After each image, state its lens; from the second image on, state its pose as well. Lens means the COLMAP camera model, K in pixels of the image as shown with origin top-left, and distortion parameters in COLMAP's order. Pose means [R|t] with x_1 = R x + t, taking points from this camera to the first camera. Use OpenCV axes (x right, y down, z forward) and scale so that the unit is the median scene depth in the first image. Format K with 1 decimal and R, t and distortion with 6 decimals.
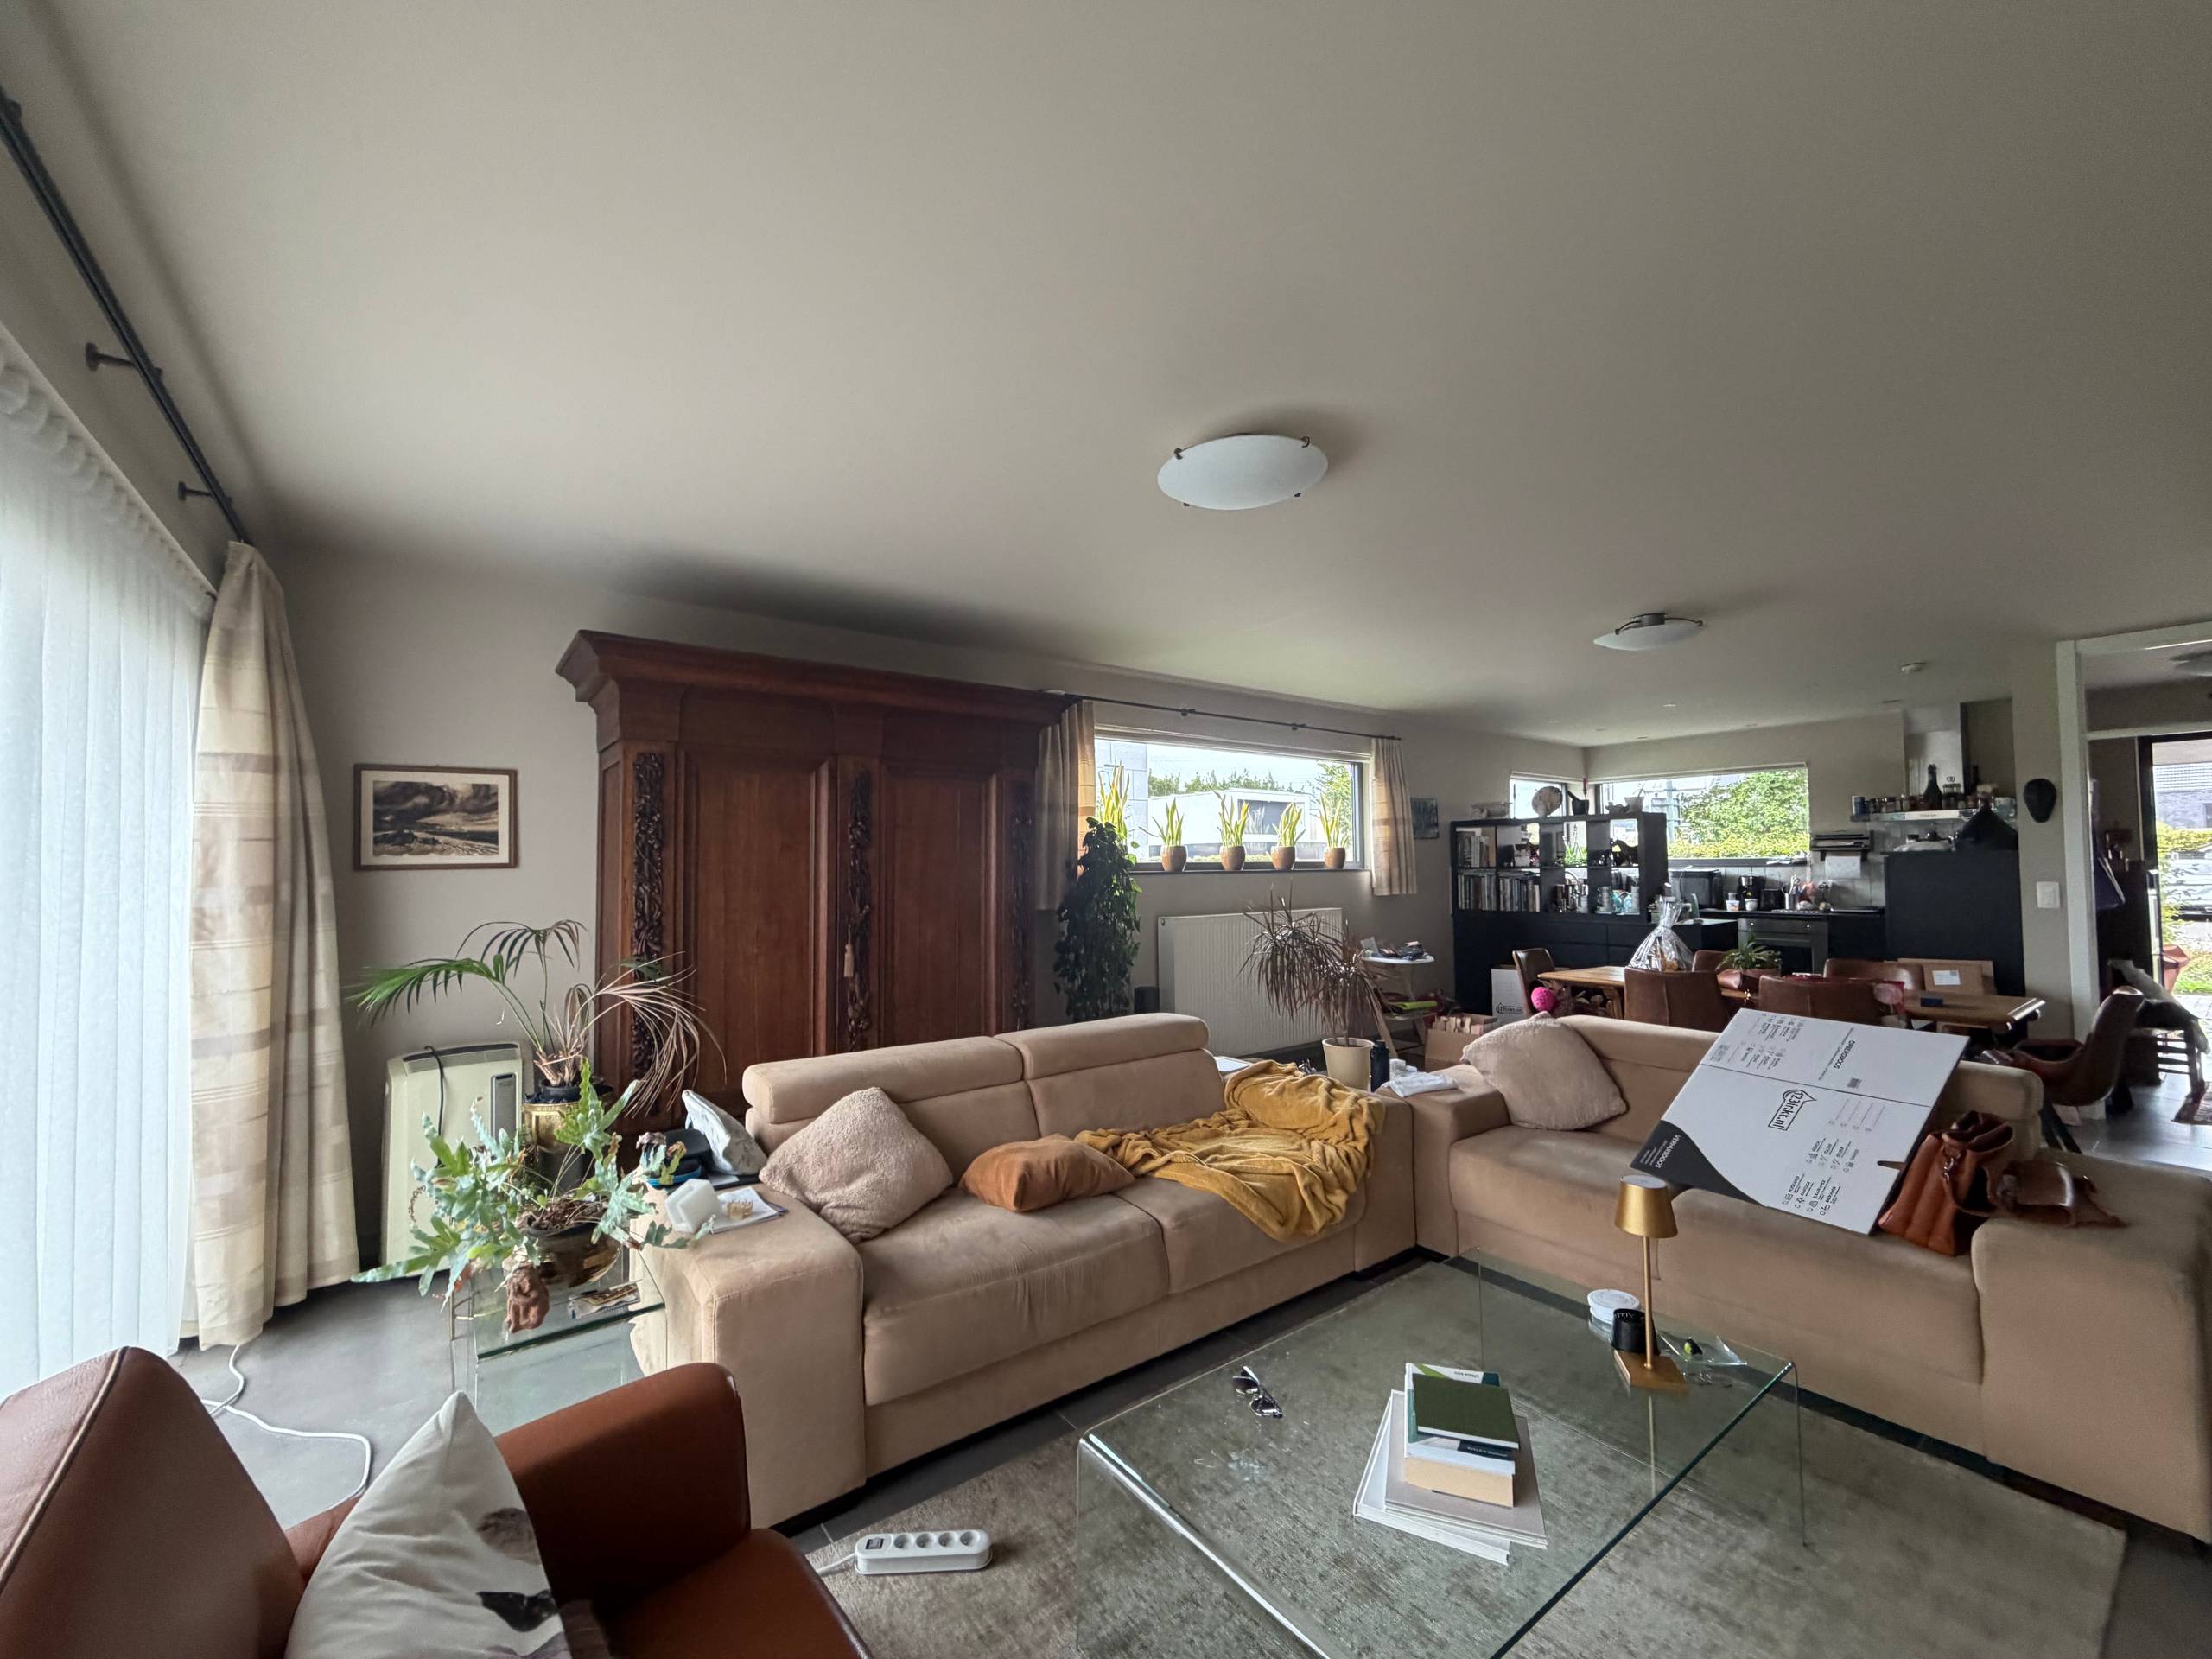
lens RADIAL K [[876.2, 0, 1083.7], [0, 876.2, 834.7], [0, 0, 1]] dist [0.000354, -0.000034]
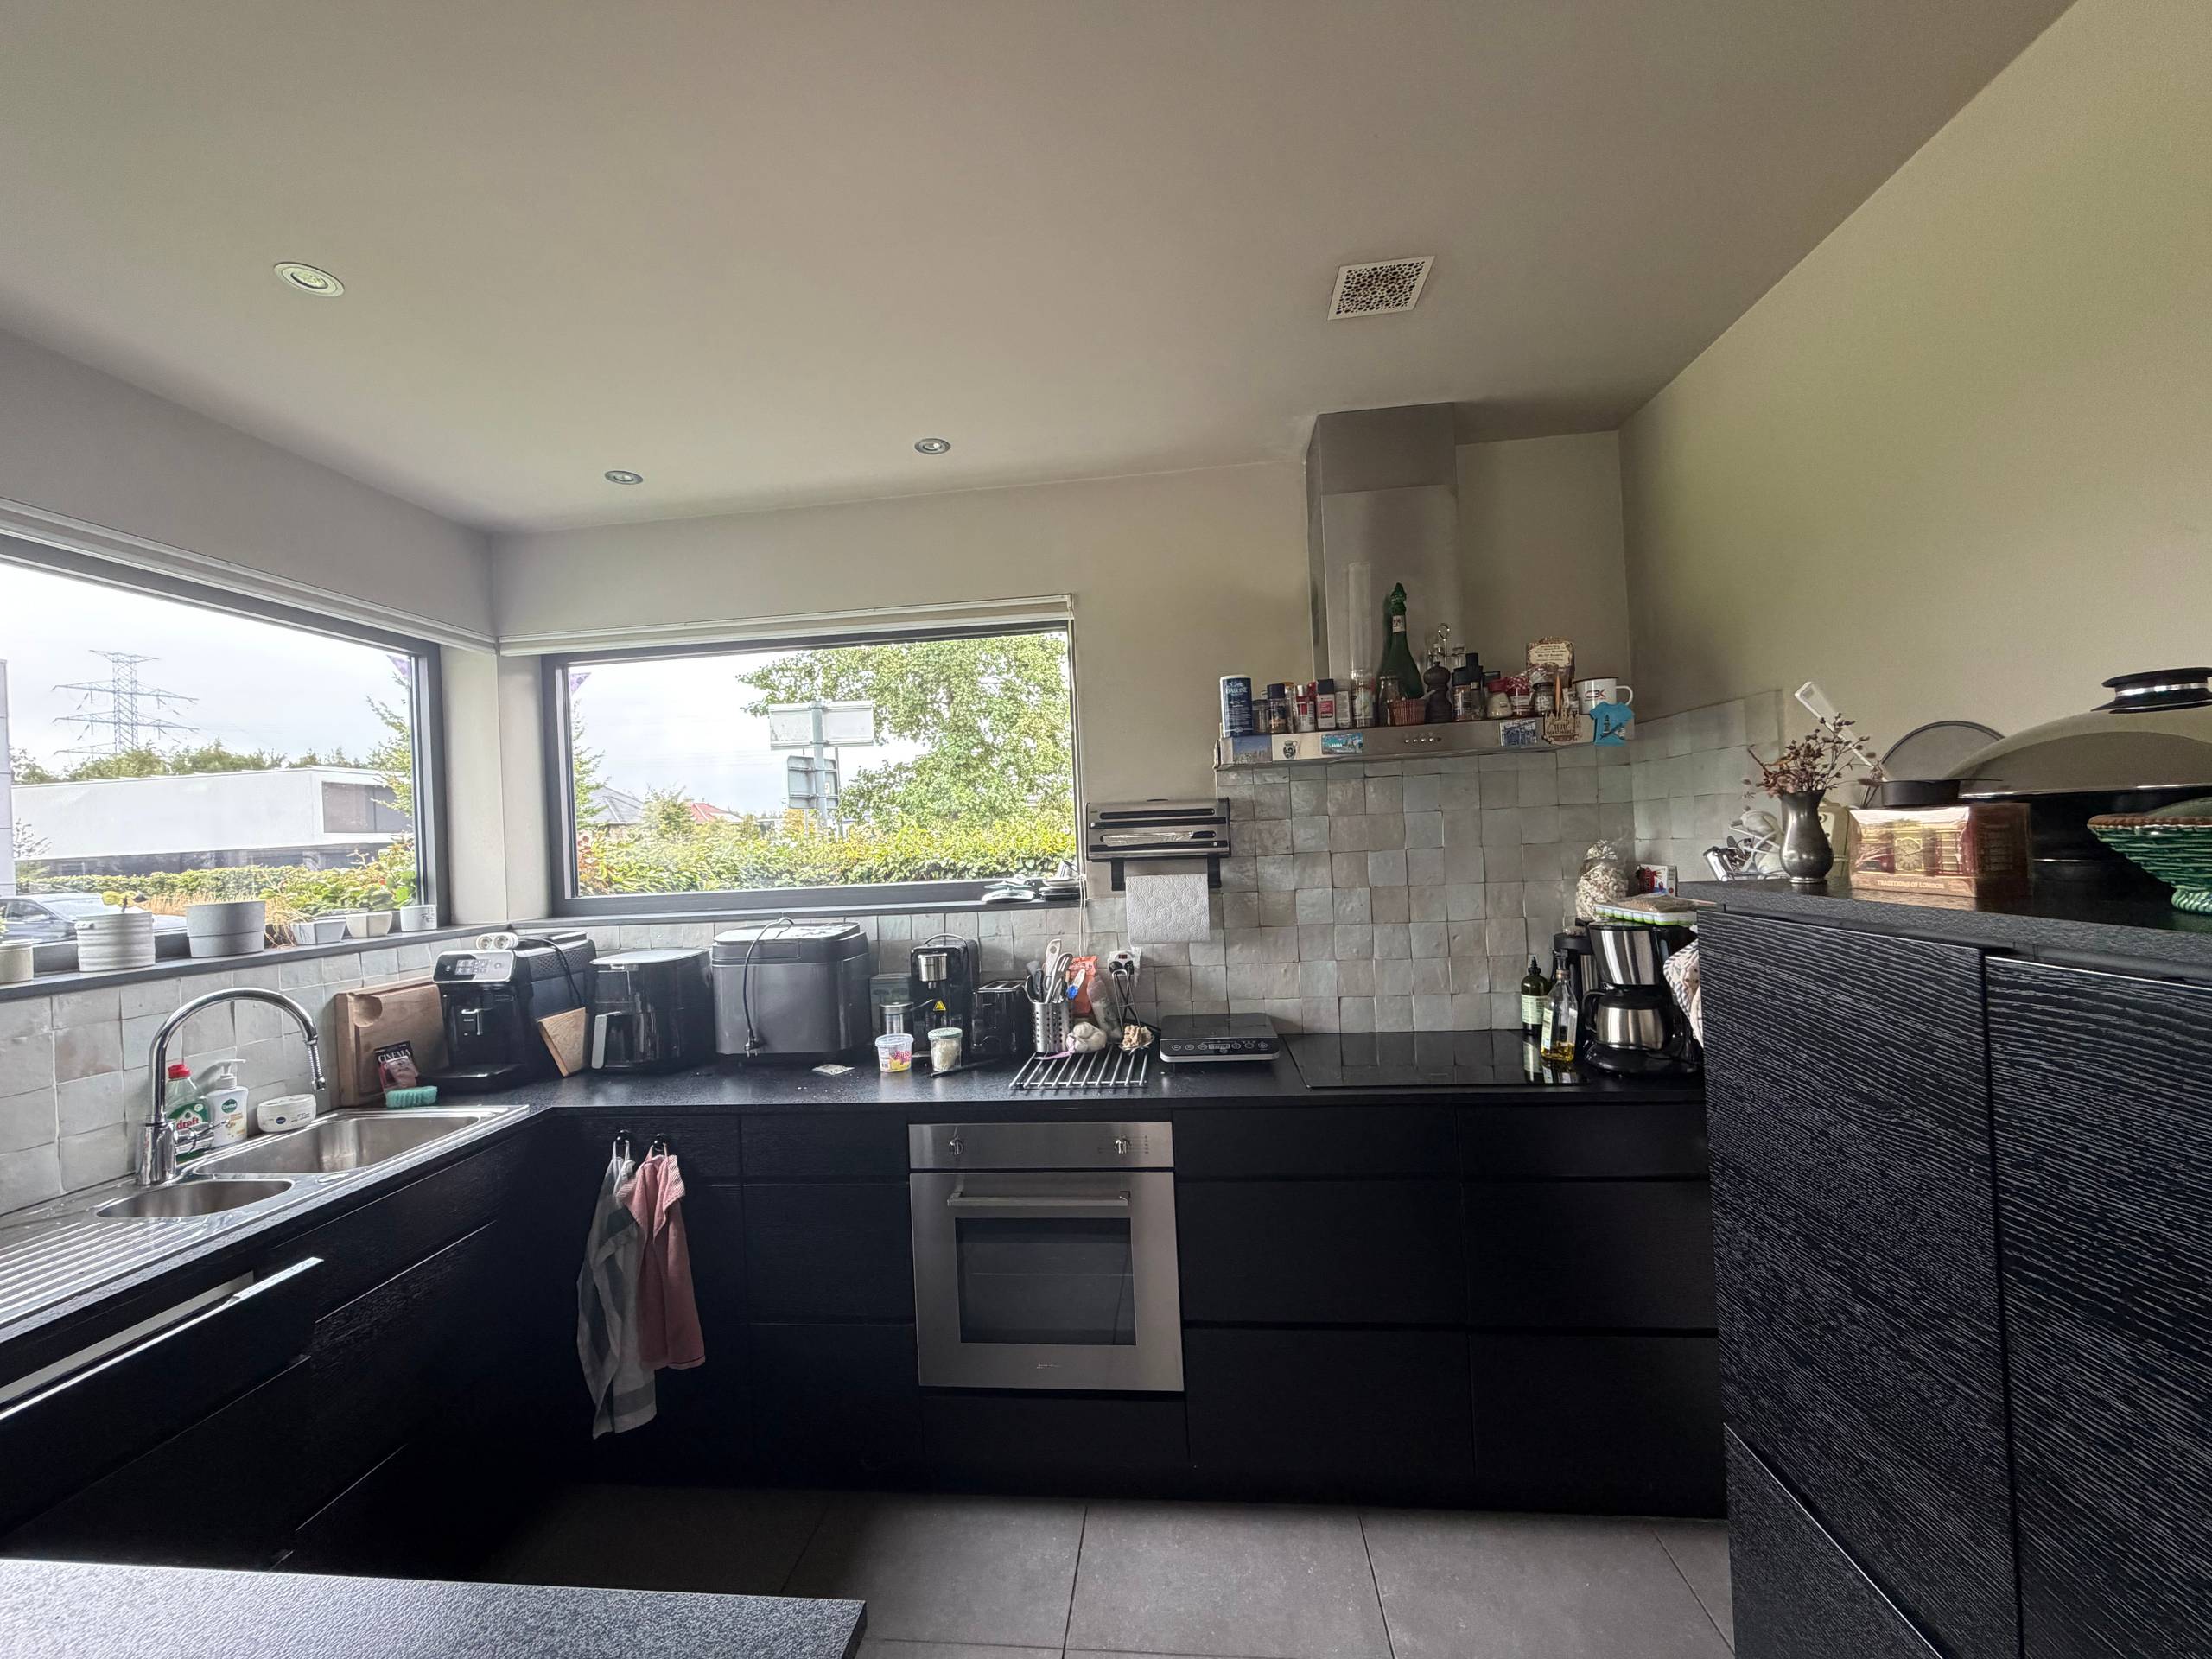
lens RADIAL K [[876.2, 0, 1096.5], [0, 876.2, 828.7], [0, 0, 1]] dist [0.000354, -0.000034]
pose [[0.674511, -0.020837, 0.737970, 0.568165], [0.021594, 0.999731, 0.008491, 0.003838], [-0.737949, 0.010208, 0.674780, 0.747888]]
